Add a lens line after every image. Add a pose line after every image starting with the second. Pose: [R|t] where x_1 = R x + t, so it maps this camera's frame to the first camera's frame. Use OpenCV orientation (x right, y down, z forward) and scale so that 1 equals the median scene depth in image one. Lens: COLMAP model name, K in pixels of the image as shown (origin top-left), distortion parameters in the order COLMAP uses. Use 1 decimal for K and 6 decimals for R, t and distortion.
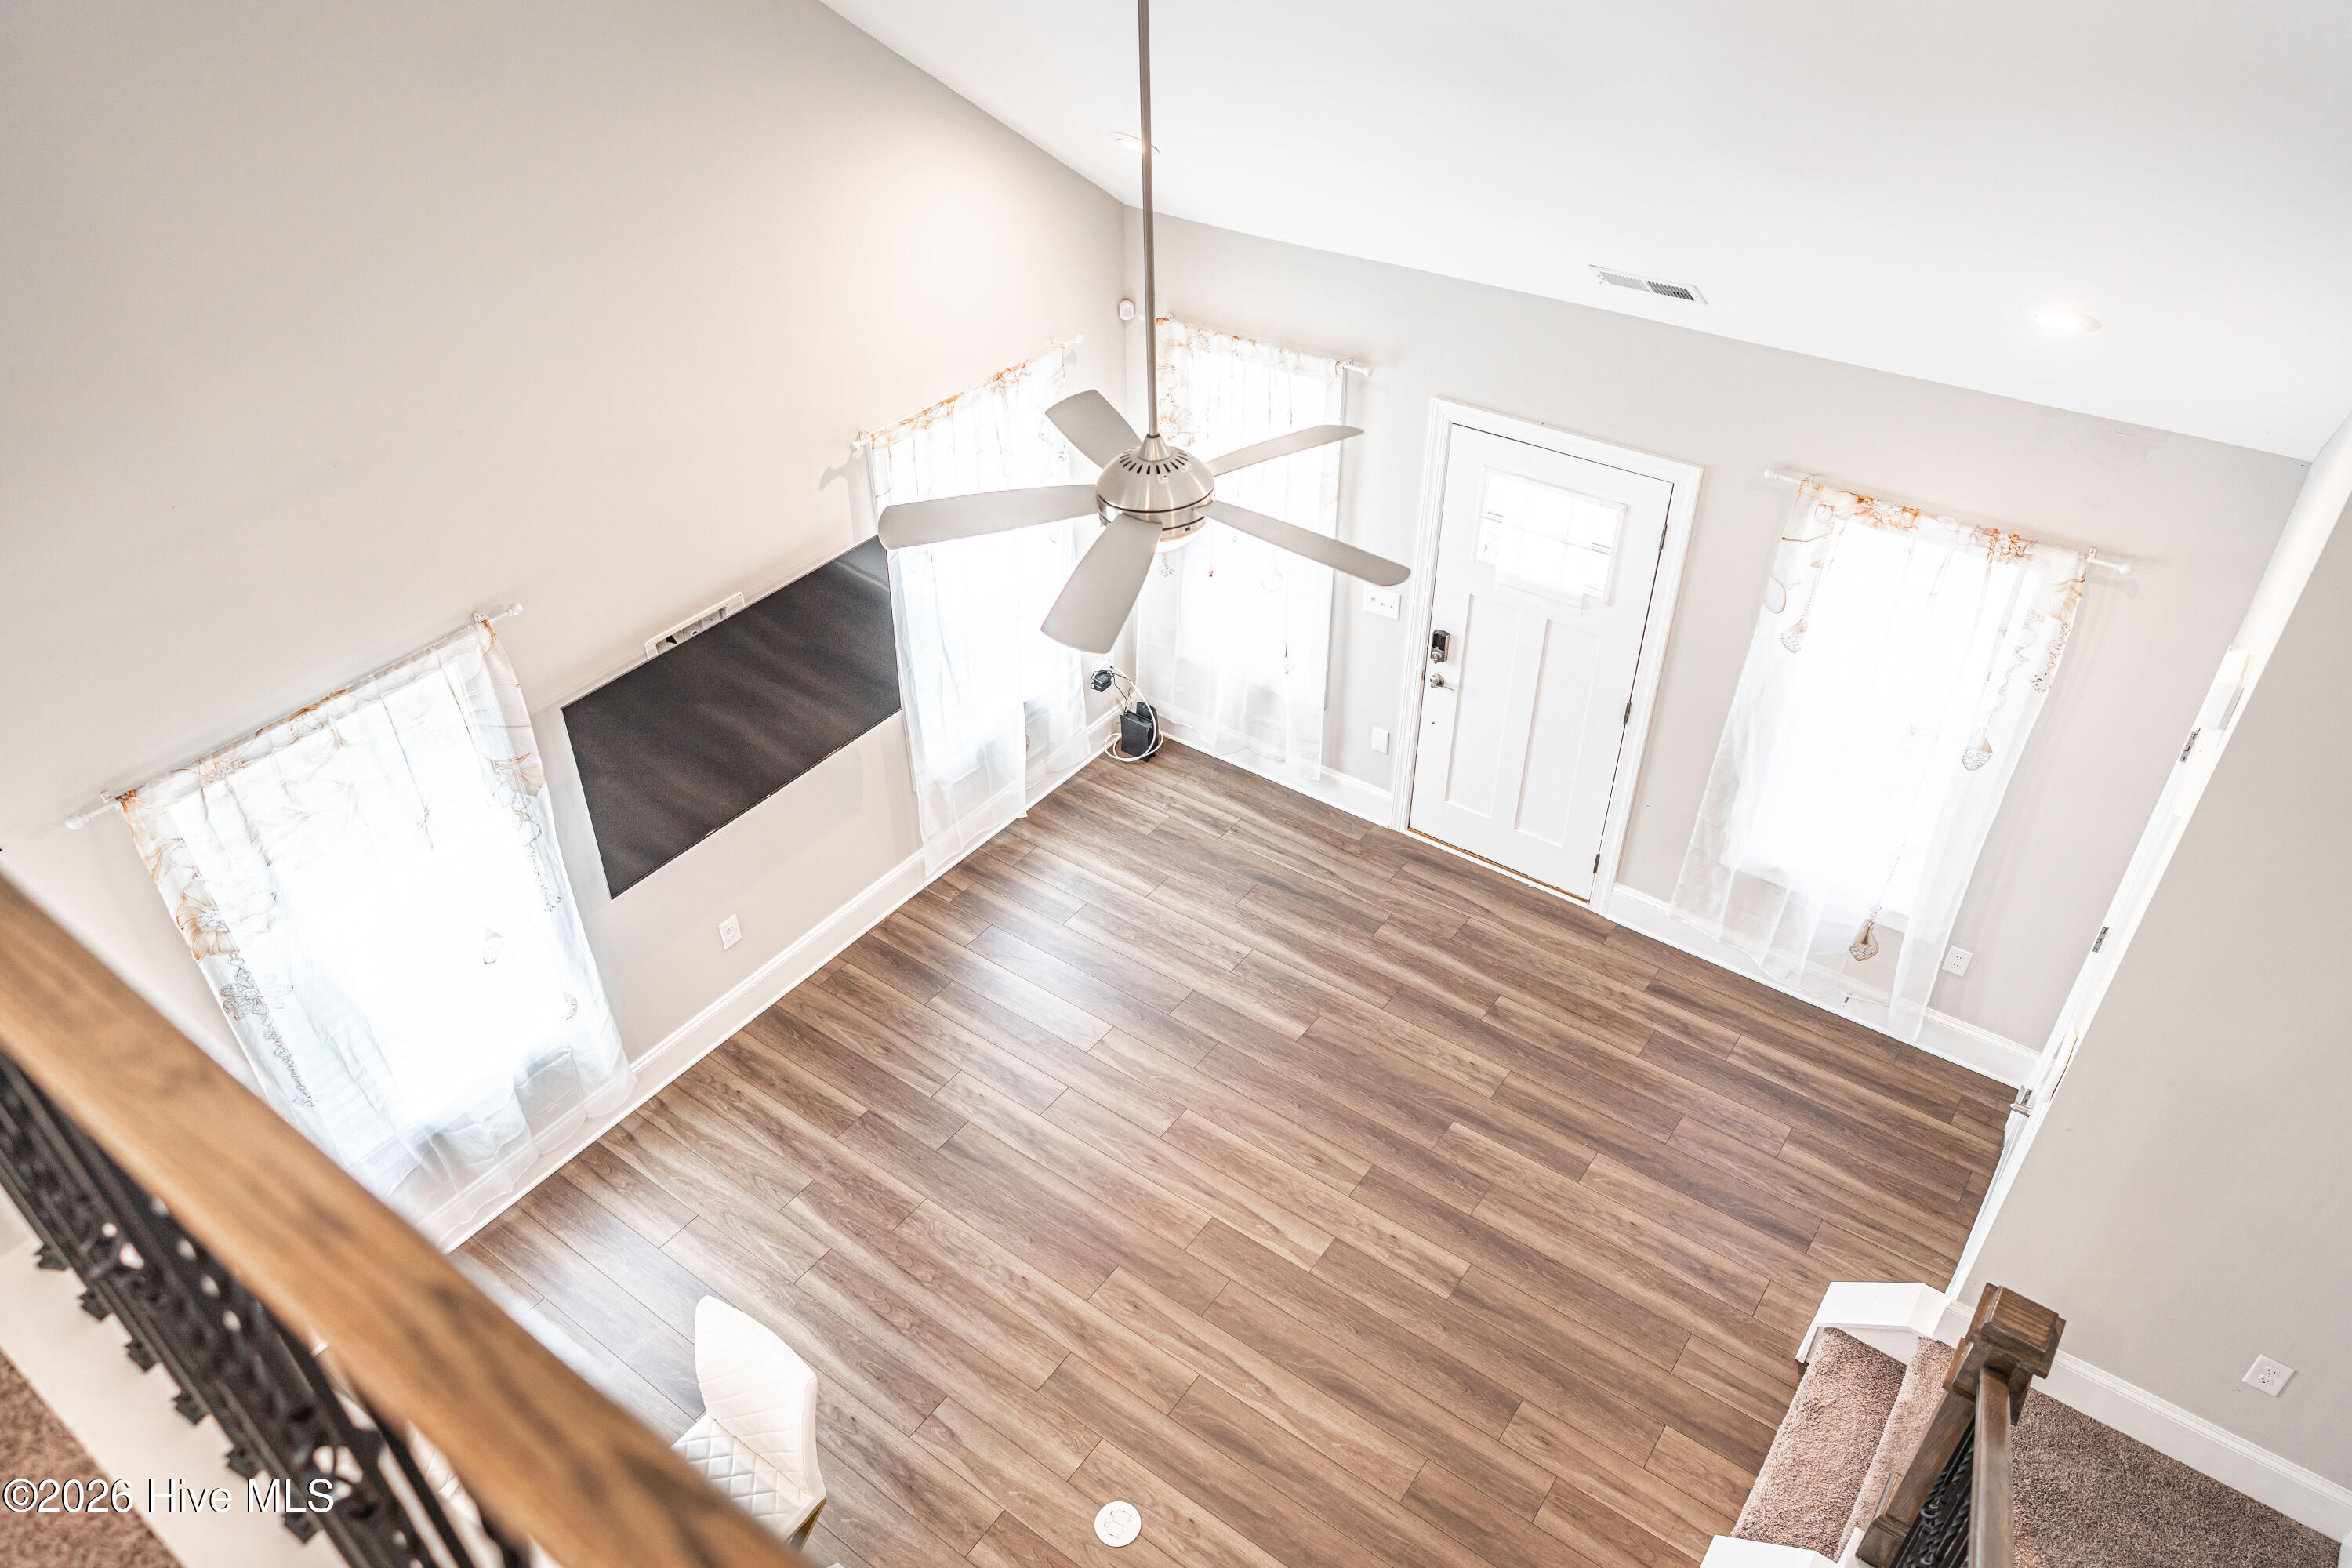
lens RADIAL K [[1565.8, 0, 1217.6], [0, 1565.8, 728.8], [0, 0, 1]] dist [0.003004, -0.001578]
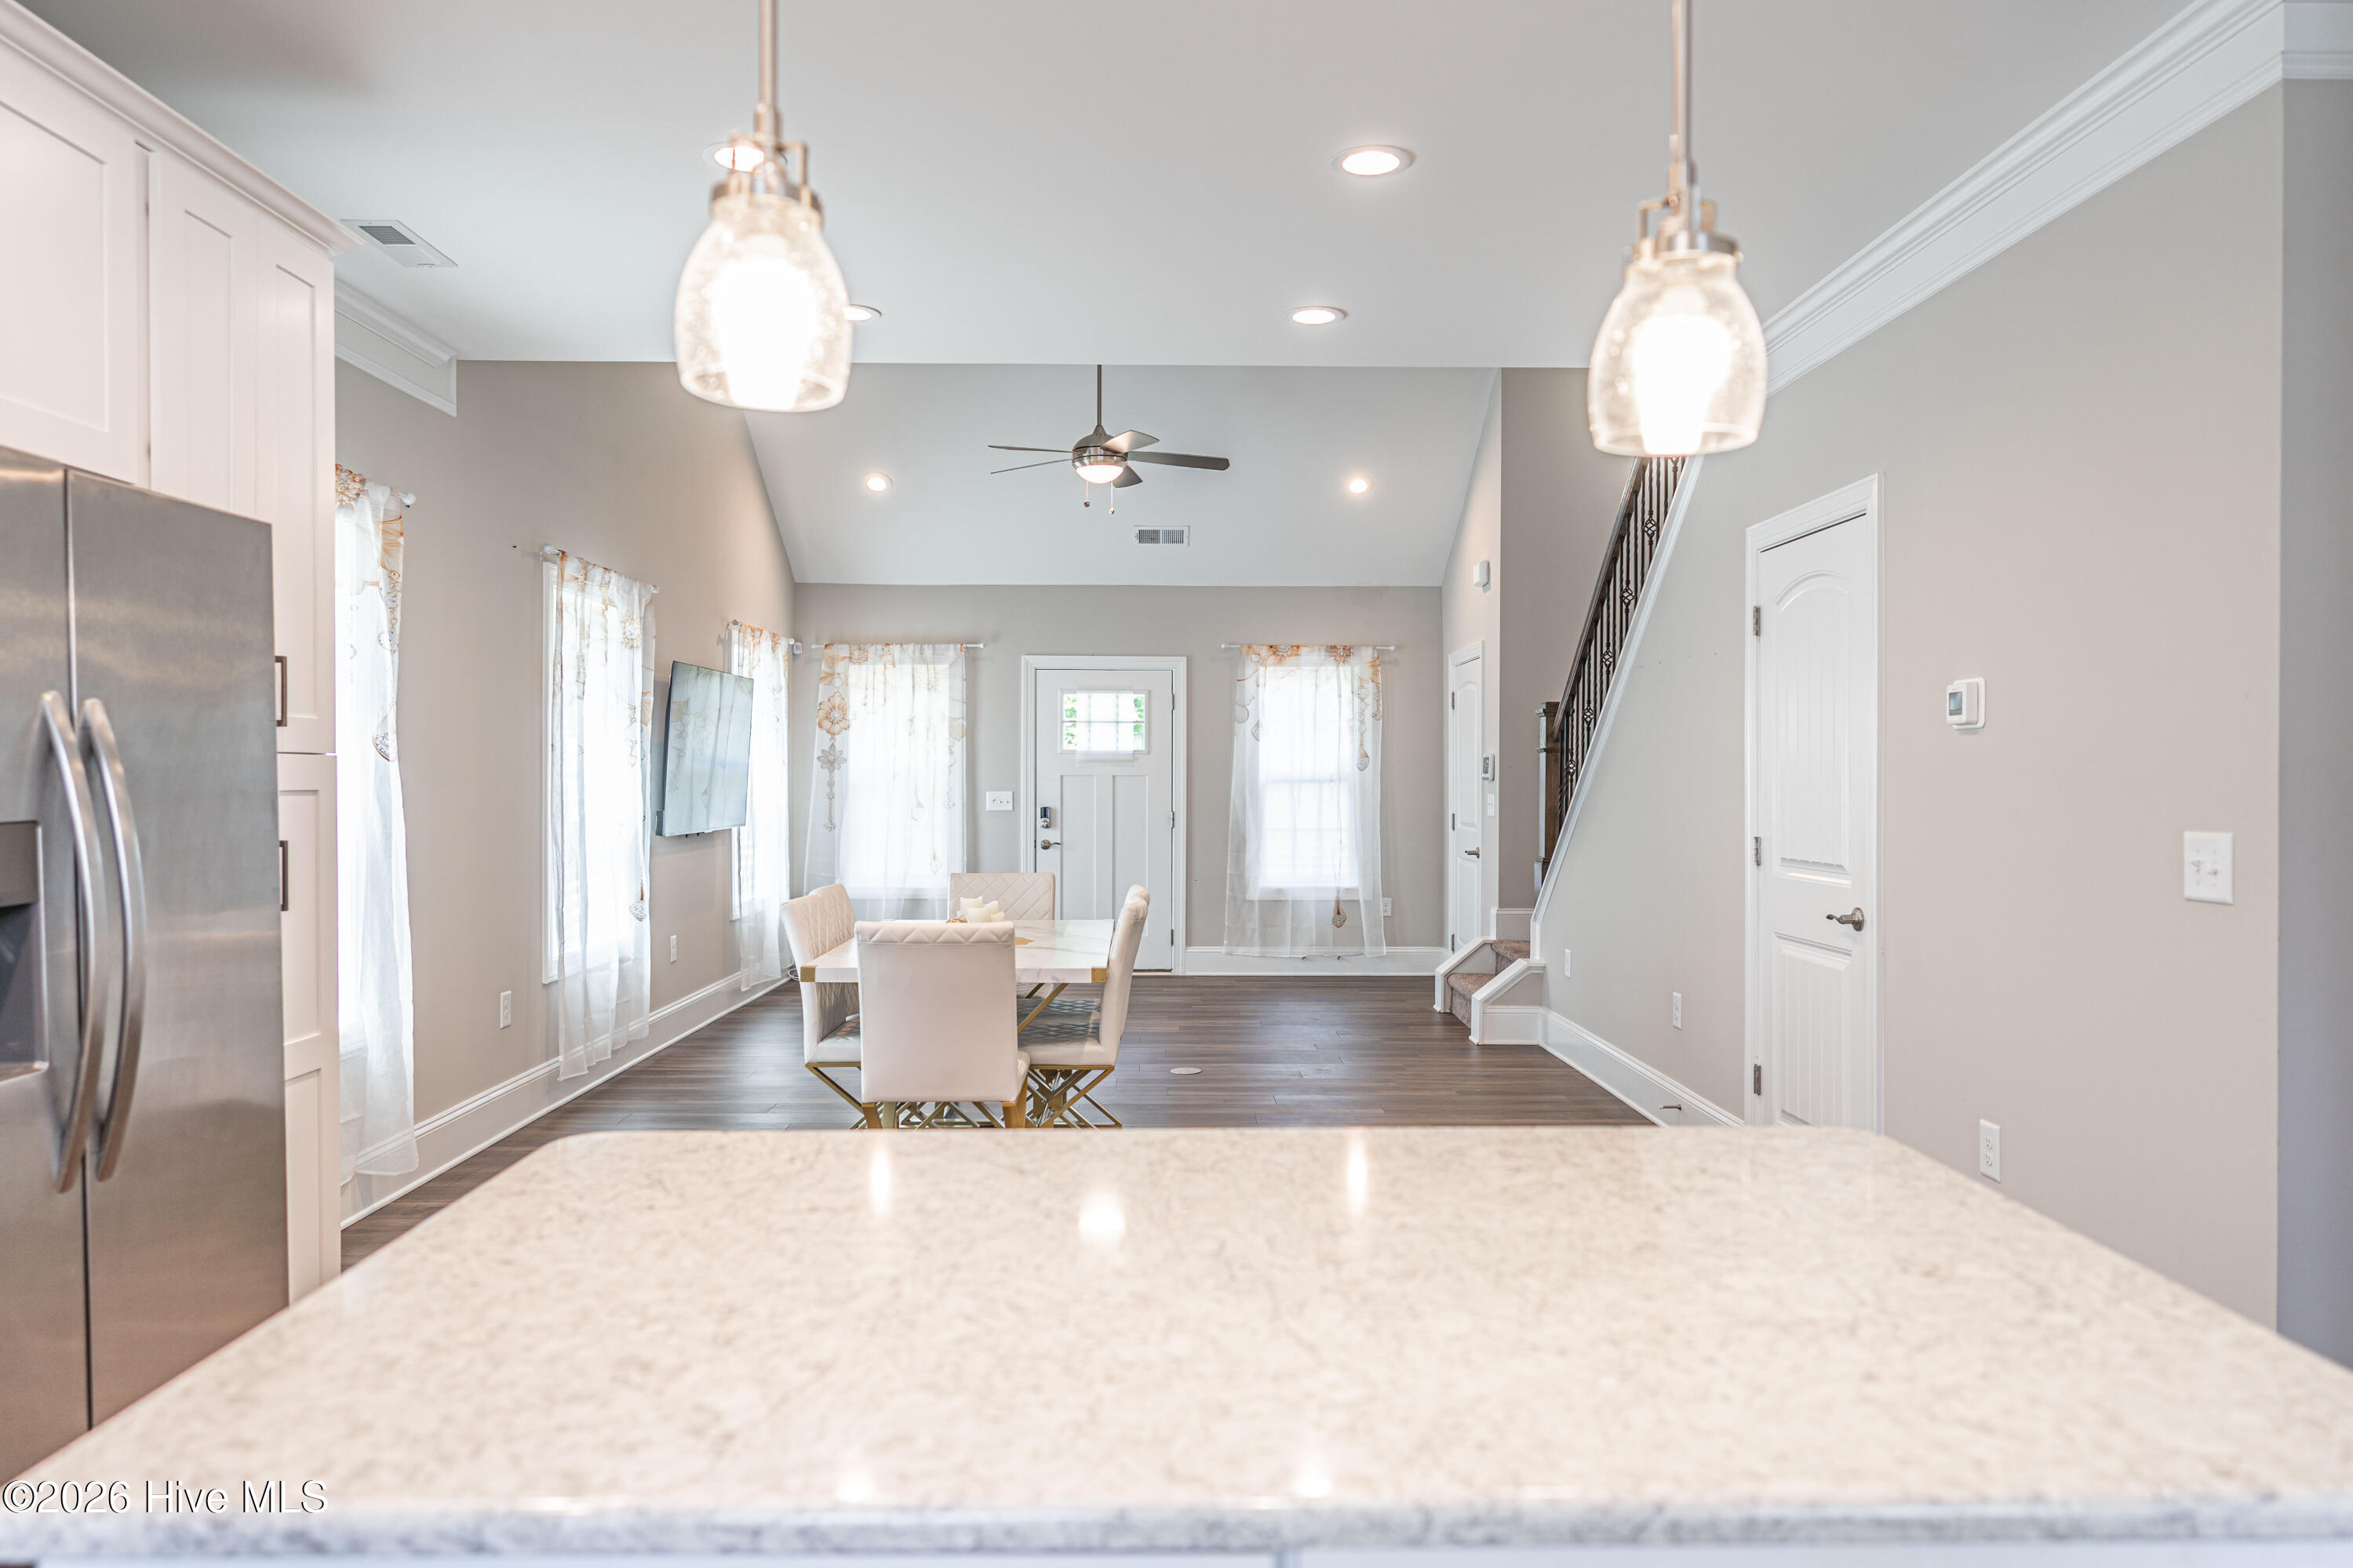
lens RADIAL K [[1566.3, 0, 1190.7], [0, 1566.3, 779.4], [0, 0, 1]] dist [0.003004, -0.001578]
pose [[0.808970, -0.003044, 0.587842, -0.718491], [0.346332, 0.810480, -0.472416, 0.767057], [-0.474996, 0.585759, 0.656708, -0.129472]]
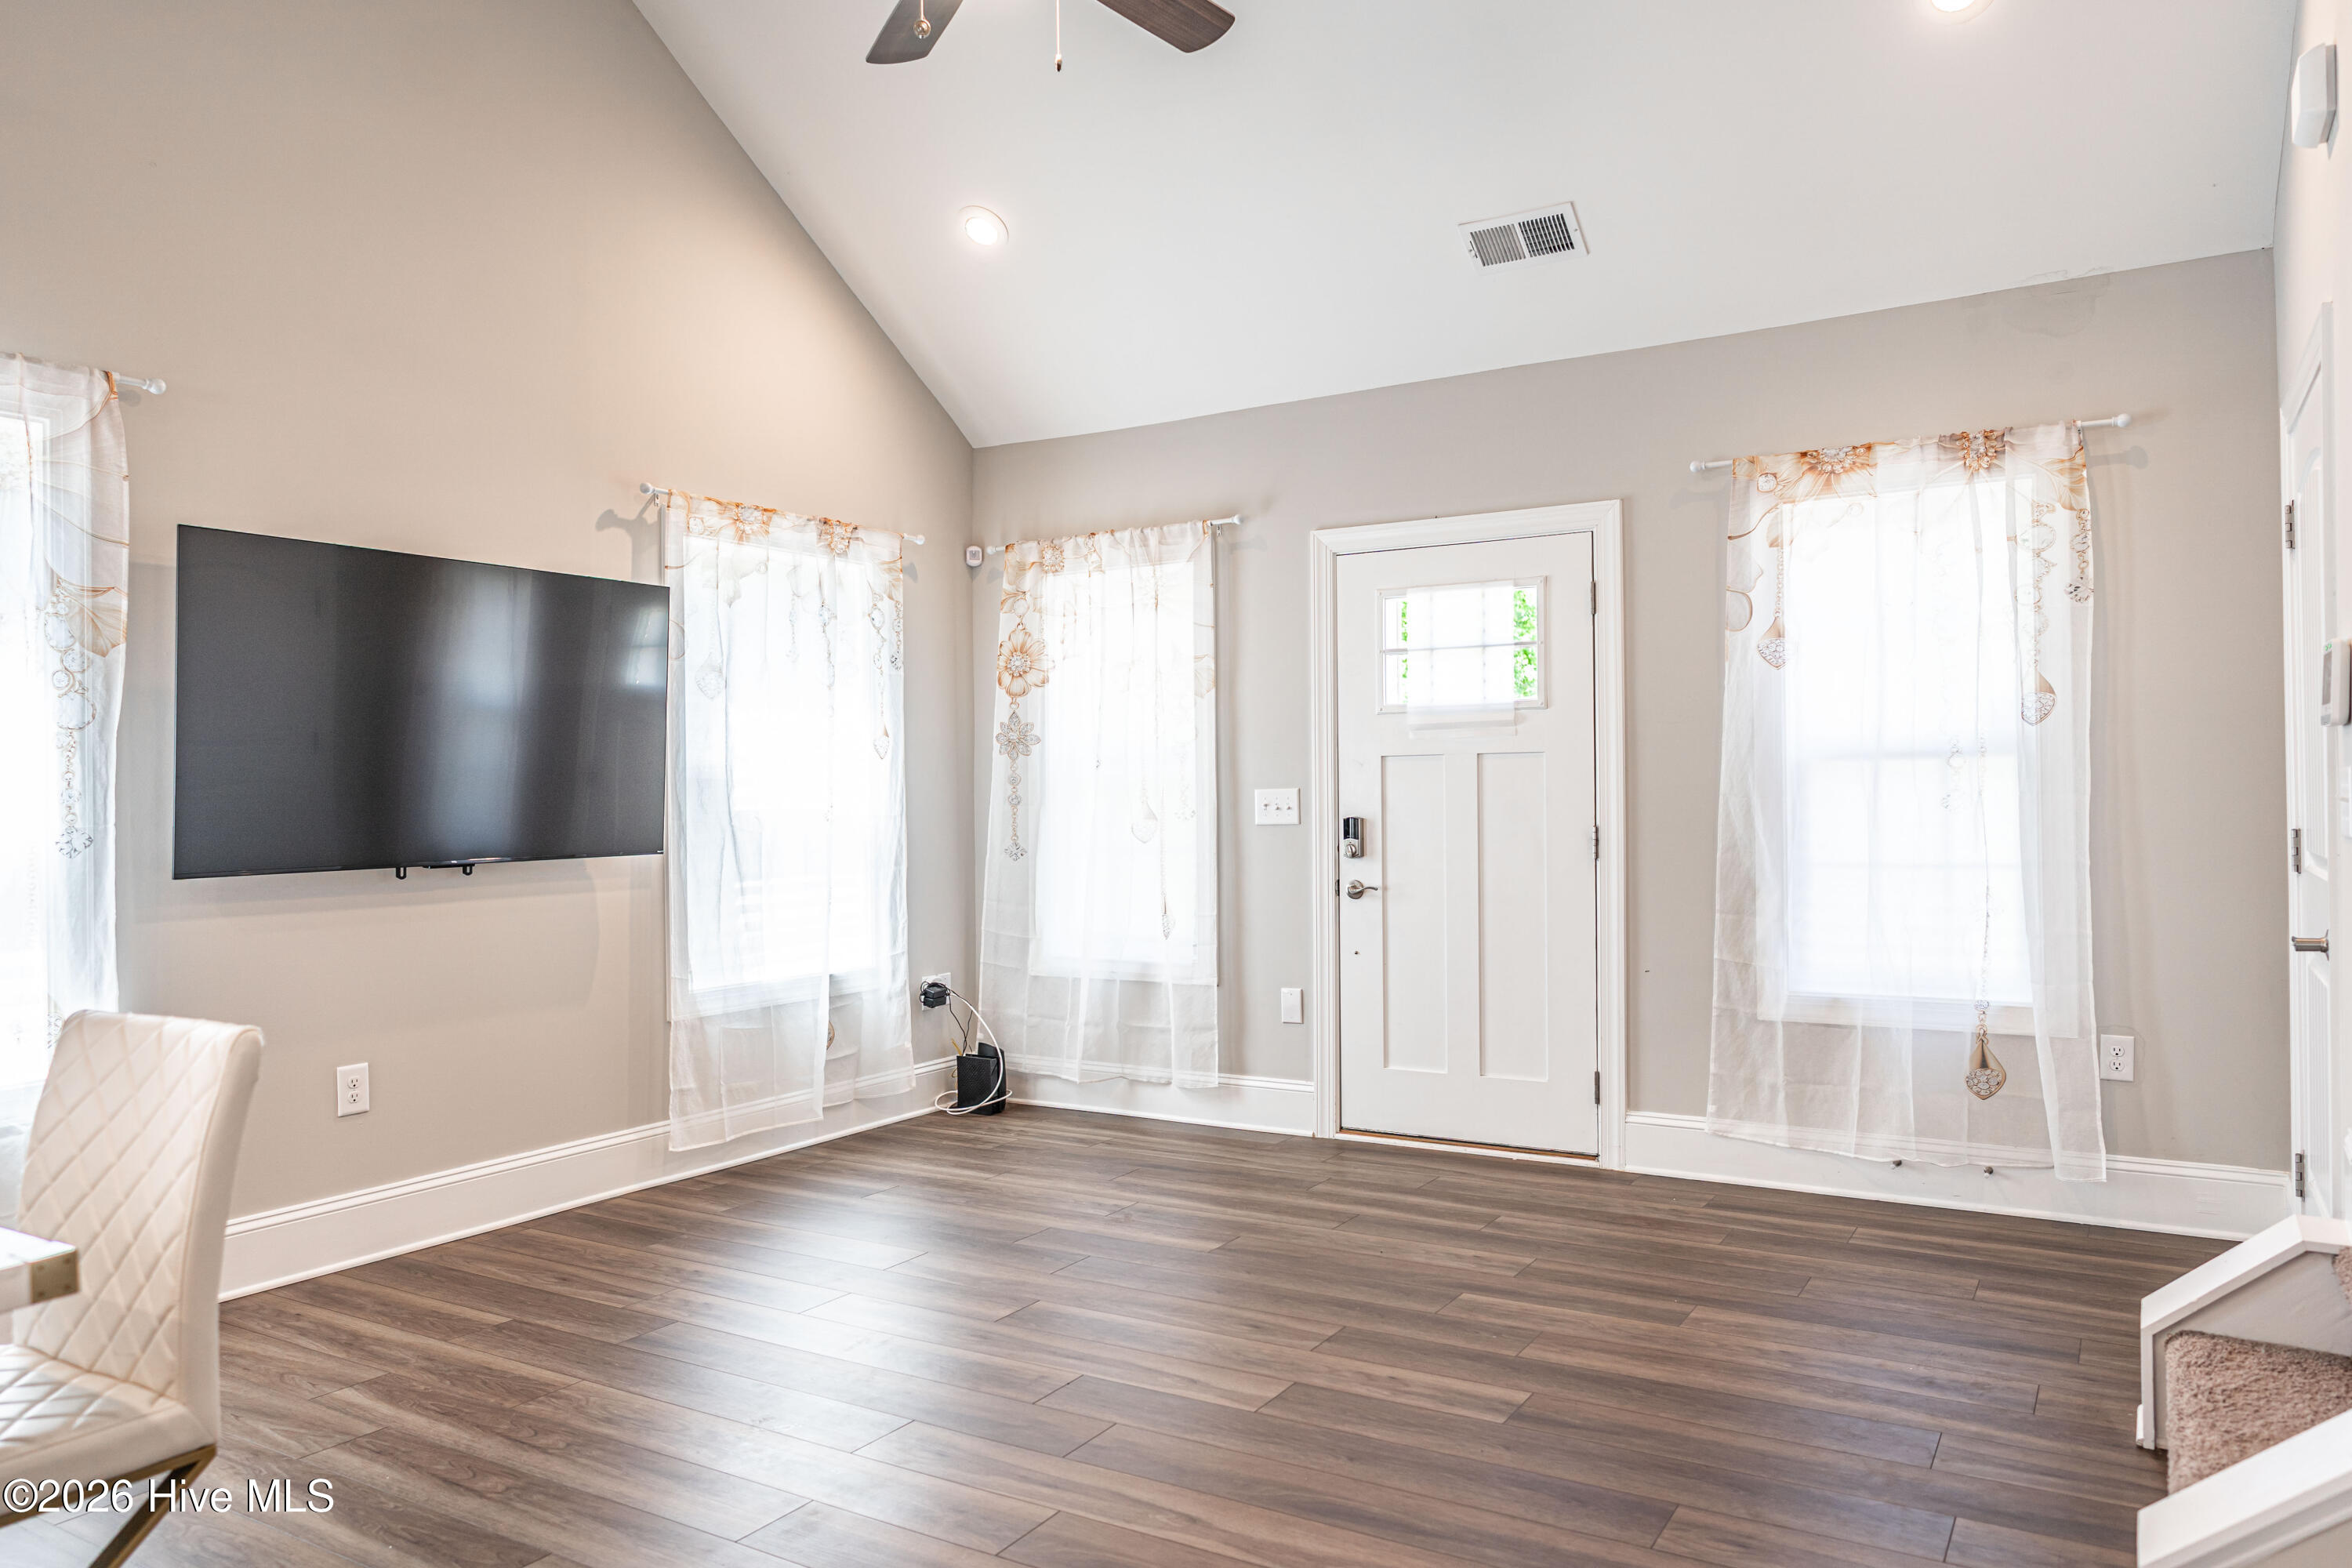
lens RADIAL K [[1565.8, 0, 1197.3], [0, 1565.8, 784.8], [0, 0, 1]] dist [0.003004, -0.001578]
pose [[0.996779, -0.018498, 0.078034, -0.001808], [0.061041, 0.806089, -0.588638, 0.434424], [-0.052014, 0.591505, 0.804622, 0.361421]]
